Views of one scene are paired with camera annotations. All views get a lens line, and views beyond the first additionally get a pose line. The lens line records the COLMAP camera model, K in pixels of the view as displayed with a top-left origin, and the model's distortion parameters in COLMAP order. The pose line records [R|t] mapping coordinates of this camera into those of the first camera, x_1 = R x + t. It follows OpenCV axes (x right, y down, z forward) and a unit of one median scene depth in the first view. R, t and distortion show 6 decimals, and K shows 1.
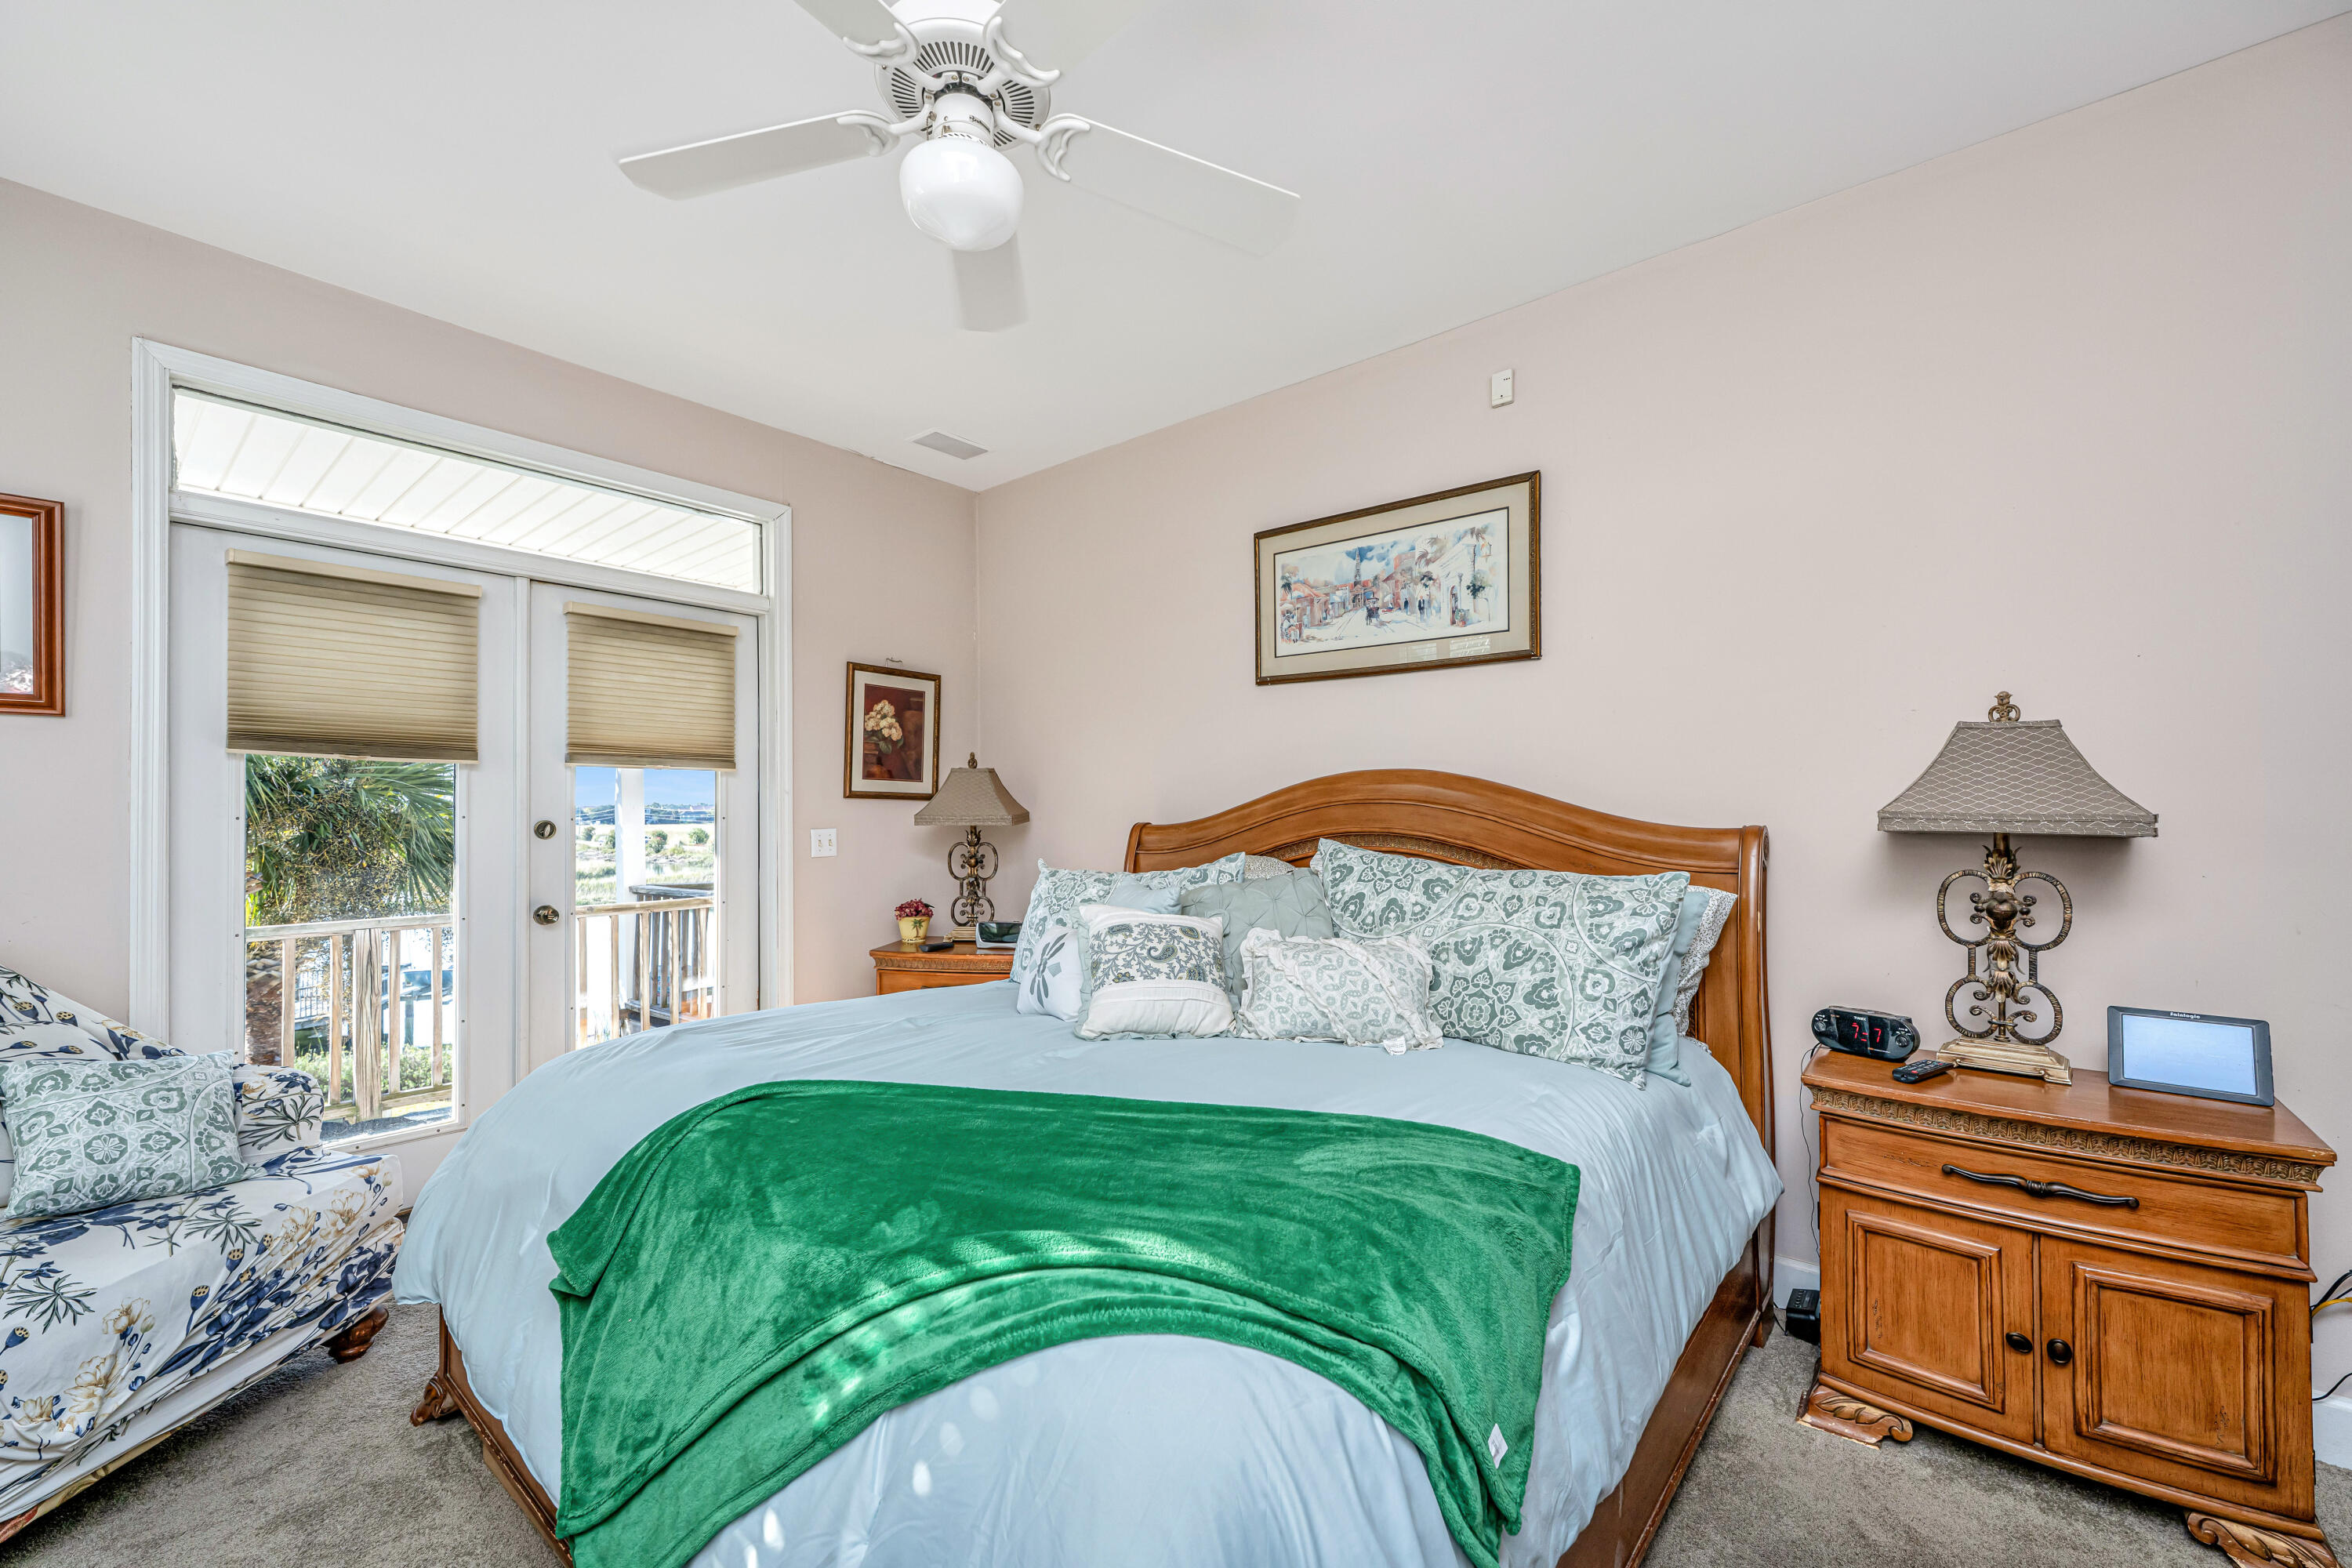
lens RADIAL K [[928.5, 0, 1170.2], [0, 928.5, 791.3], [0, 0, 1]] dist [0.002378, 0.000200]
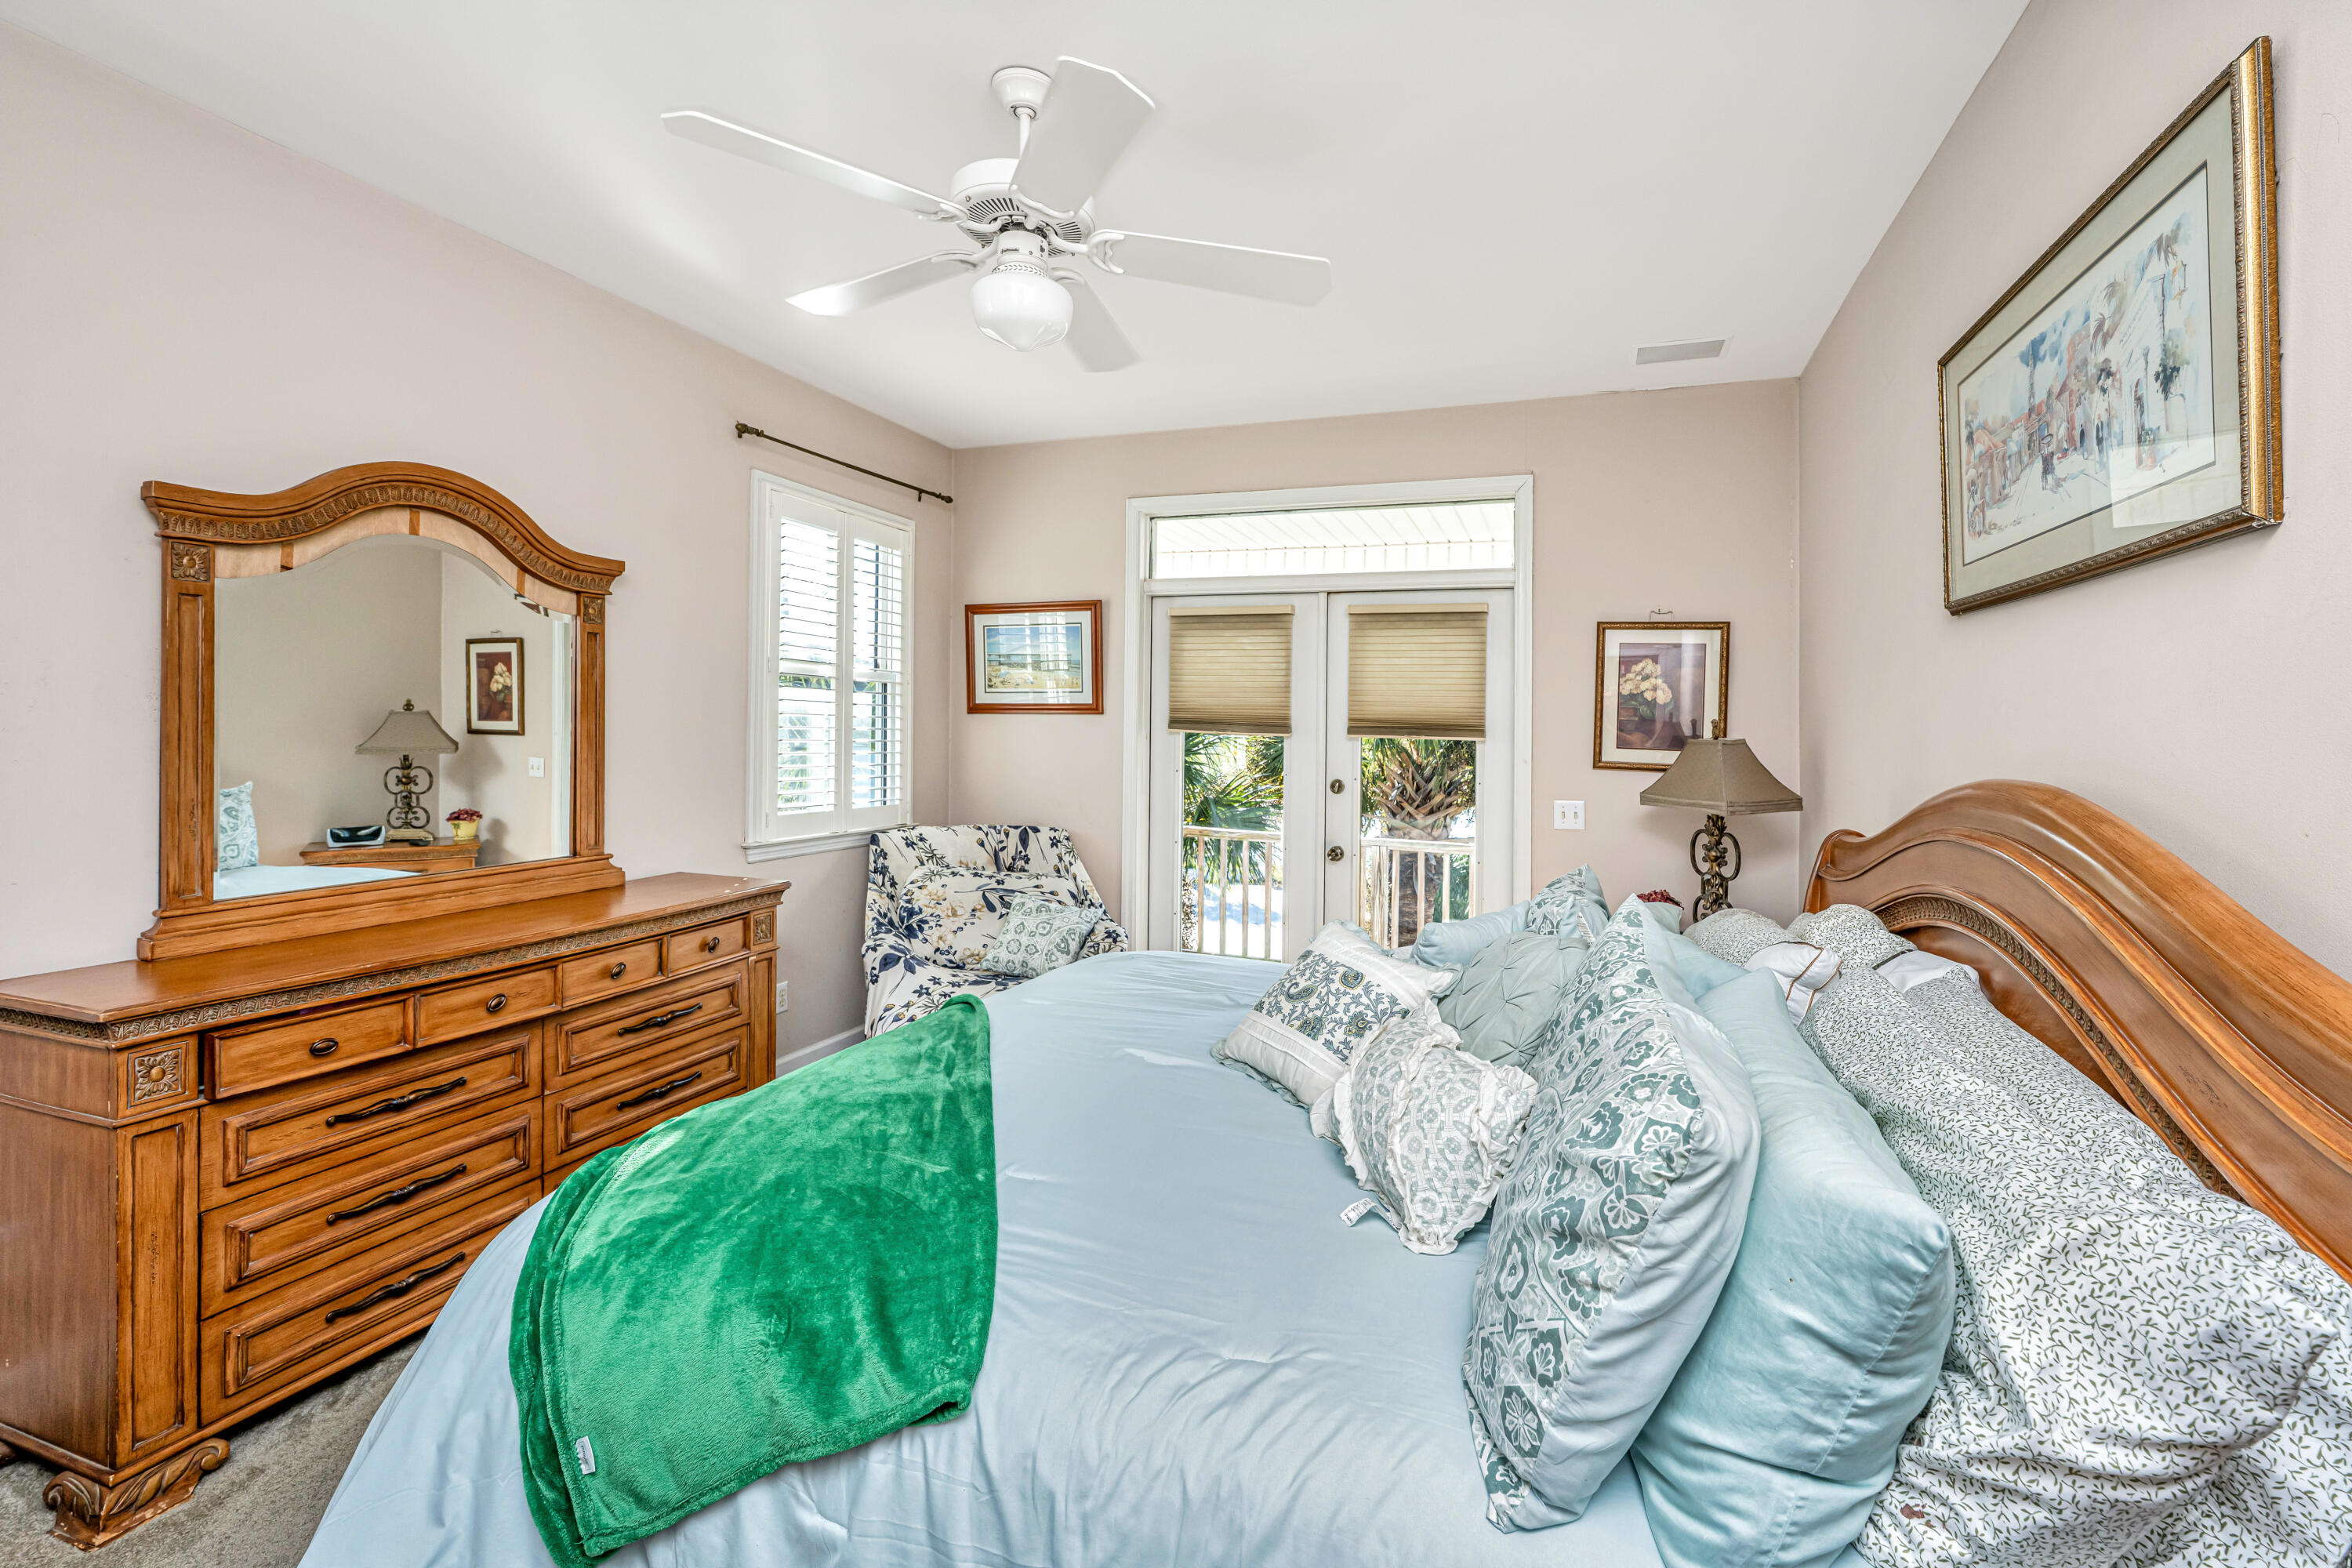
lens RADIAL K [[920.5, 0, 1177.3], [0, 920.5, 725.8], [0, 0, 1]] dist [-0.000155, -0.000094]
pose [[0.386799, 0.000217, -0.922164, 0.440449], [-0.002588, 0.999996, -0.000850, -0.043893], [0.922160, 0.002715, 0.386799, 0.333364]]
